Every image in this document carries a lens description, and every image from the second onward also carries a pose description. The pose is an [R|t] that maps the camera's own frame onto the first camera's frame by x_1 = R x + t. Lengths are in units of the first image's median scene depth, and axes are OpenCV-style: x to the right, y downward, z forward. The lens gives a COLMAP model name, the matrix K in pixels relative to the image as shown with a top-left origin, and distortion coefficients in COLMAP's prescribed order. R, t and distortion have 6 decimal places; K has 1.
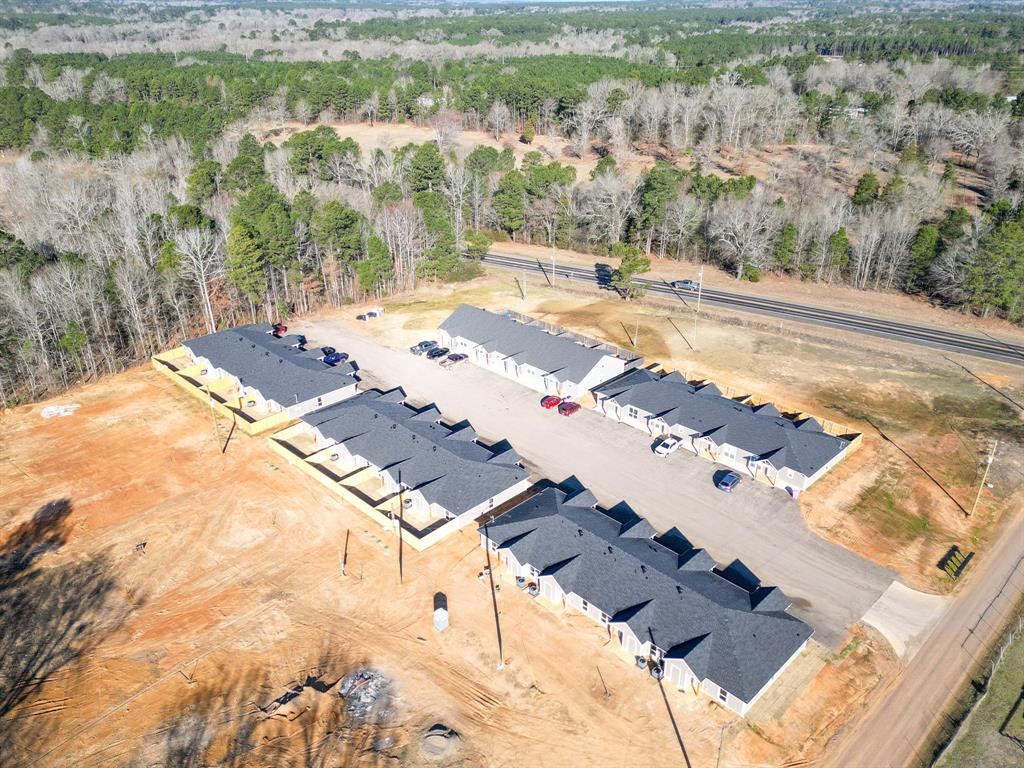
lens RADIAL K [[763.0, 0, 525.0], [0, 763.0, 415.9], [0, 0, 1]] dist [0.092712, -0.097690]
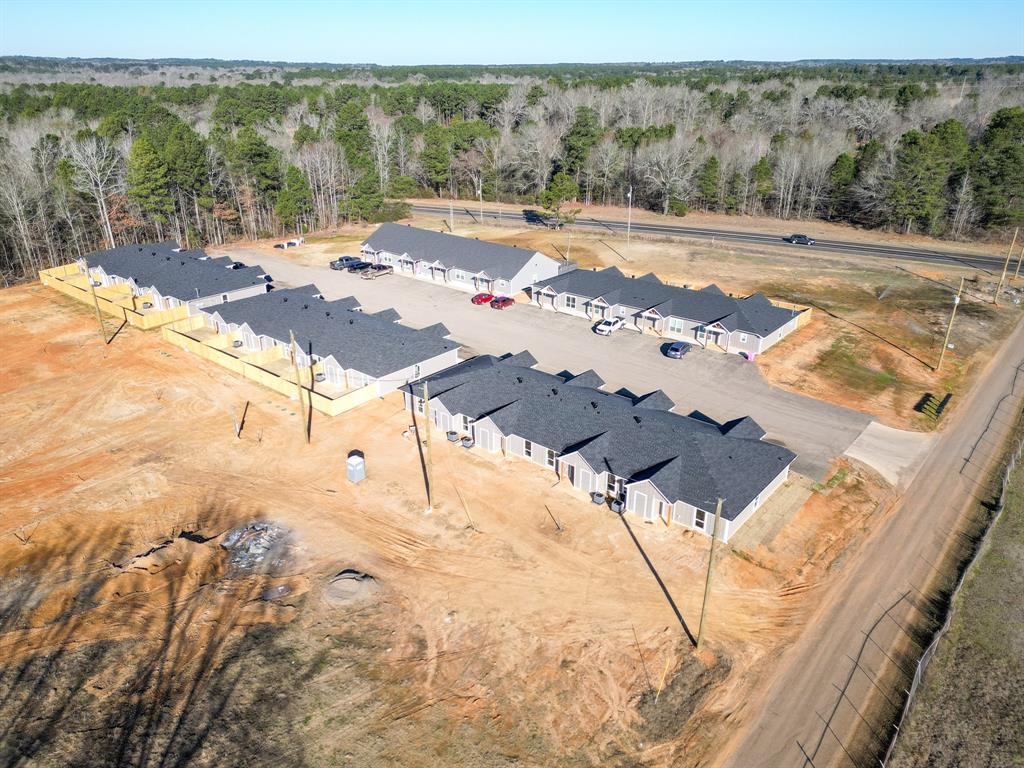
lens RADIAL K [[713.7, 0, 509.4], [0, 713.7, 383.4], [0, 0, 1]] dist [0.085075, -0.084231]
pose [[0.997099, -0.031029, 0.069504, 0.003692], [0.036478, 0.996243, -0.078546, 0.178755], [-0.066806, 0.080854, 0.994485, 0.160784]]
